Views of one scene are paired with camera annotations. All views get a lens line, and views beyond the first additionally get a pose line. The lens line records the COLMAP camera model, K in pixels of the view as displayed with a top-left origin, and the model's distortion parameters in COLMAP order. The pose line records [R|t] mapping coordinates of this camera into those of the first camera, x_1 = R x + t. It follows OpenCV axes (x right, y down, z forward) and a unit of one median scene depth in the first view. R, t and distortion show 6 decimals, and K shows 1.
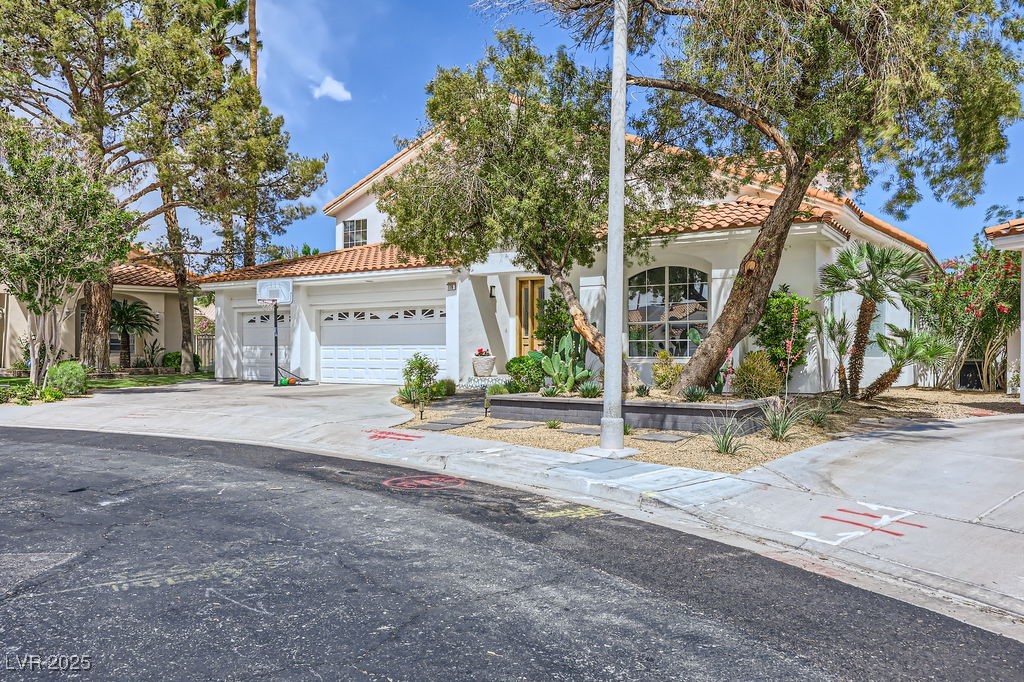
lens RADIAL K [[766.0, 0, 510.9], [0, 766.0, 342.6], [0, 0, 1]] dist [0.007217, 0.000096]
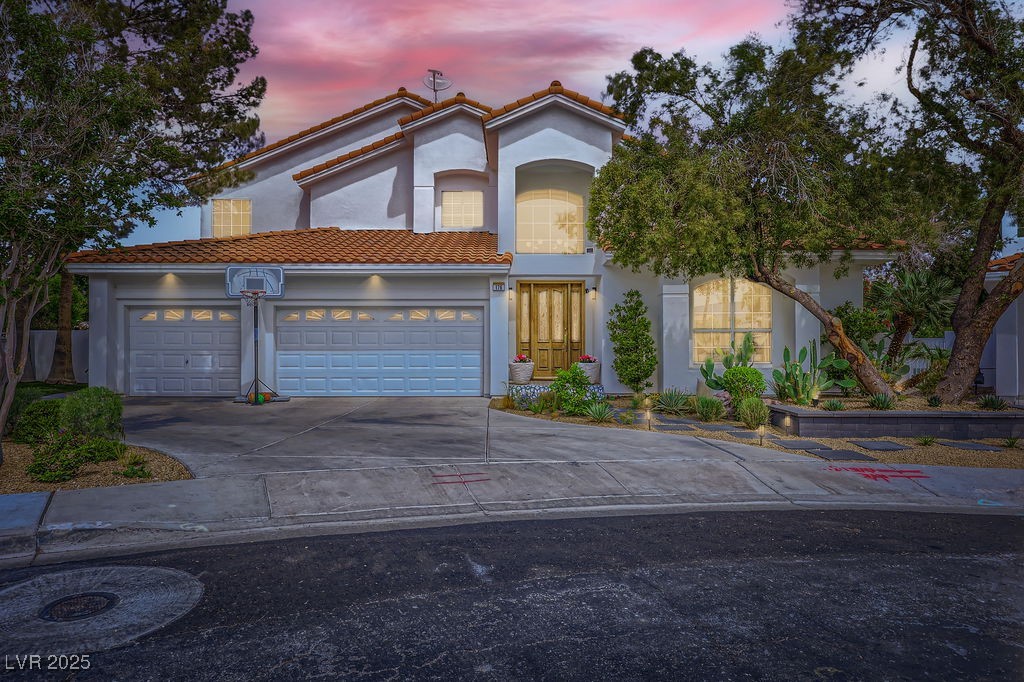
lens RADIAL K [[628.2, 0, 514.2], [0, 628.2, 343.3], [0, 0, 1]] dist [-0.002457, 0.000189]
pose [[0.839863, 0.001576, 0.542796, -0.399037], [-0.004931, 0.999977, 0.004725, -0.008028], [-0.542776, -0.006645, 0.839851, 0.309259]]
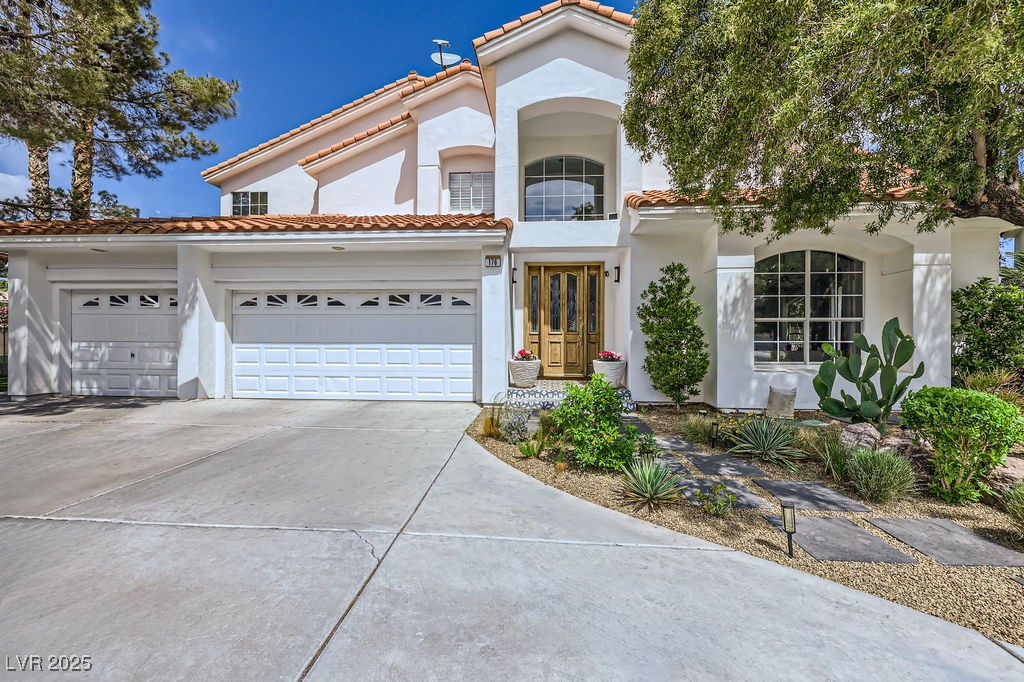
lens RADIAL K [[417.5, 0, 512.5], [0, 417.5, 332.2], [0, 0, 1]] dist [0.002111, 0.000681]
pose [[0.881836, 0.006290, 0.471514, -0.205410], [-0.008401, 0.999962, 0.002371, -0.008491], [-0.471481, -0.006052, 0.881856, 0.560371]]
